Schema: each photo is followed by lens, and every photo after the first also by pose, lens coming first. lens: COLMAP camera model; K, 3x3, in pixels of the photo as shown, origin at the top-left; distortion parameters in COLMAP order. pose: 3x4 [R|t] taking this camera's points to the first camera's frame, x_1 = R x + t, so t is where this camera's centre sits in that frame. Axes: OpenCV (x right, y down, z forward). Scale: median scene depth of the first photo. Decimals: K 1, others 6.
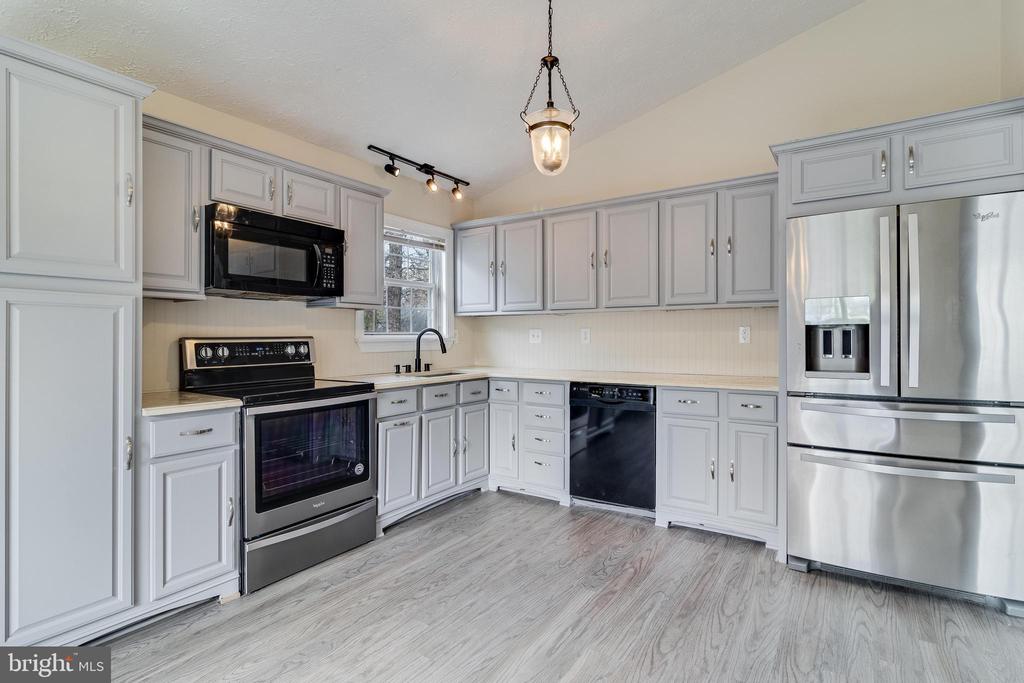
lens RADIAL K [[506.9, 0, 513.5], [0, 506.9, 337.1], [0, 0, 1]] dist [-0.002523, -0.000812]
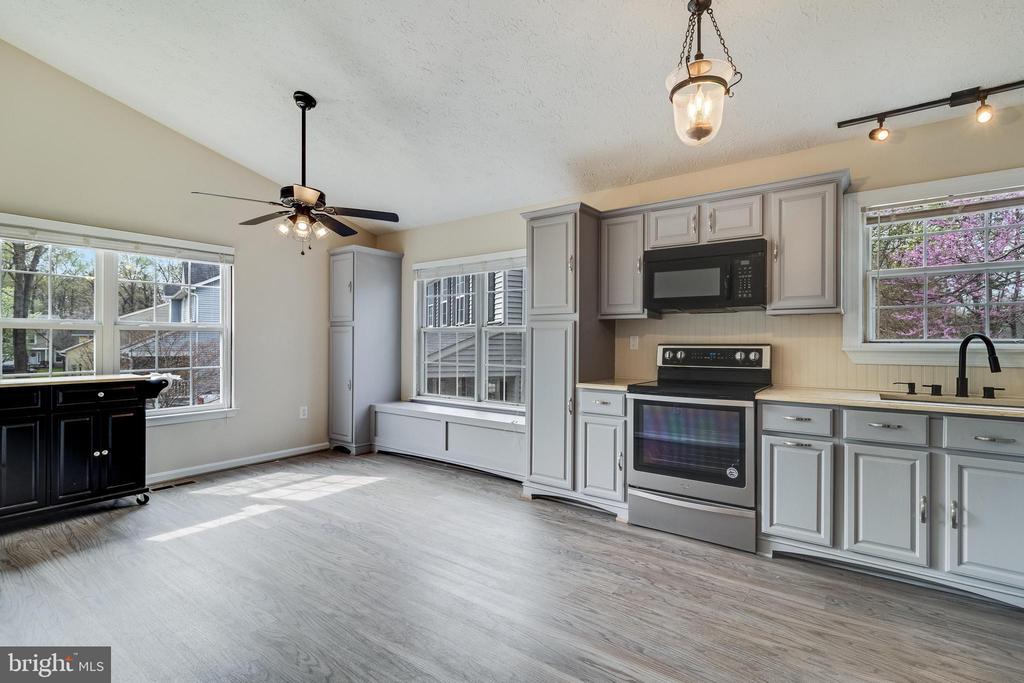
lens RADIAL K [[475.0, 0, 514.6], [0, 475.0, 342.4], [0, 0, 1]] dist [0.000774, 0.000628]
pose [[-0.044986, 0.003788, -0.998980, 0.709504], [-0.005071, 0.999979, 0.004020, -0.007041], [0.998975, 0.005247, -0.044966, 0.626981]]
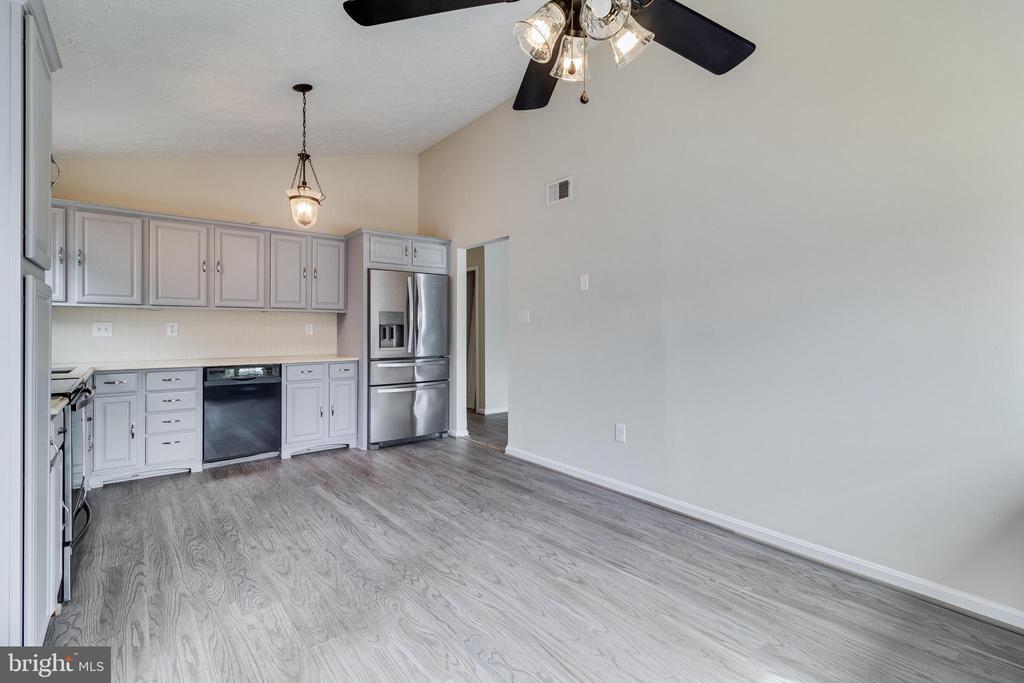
lens RADIAL K [[470.7, 0, 515.0], [0, 470.7, 334.6], [0, 0, 1]] dist [0.001584, 0.000500]
pose [[0.295553, -0.006087, 0.955307, -0.958124], [-0.003102, 0.999968, 0.007331, -0.001013], [-0.955321, -0.005130, 0.295525, -0.052070]]
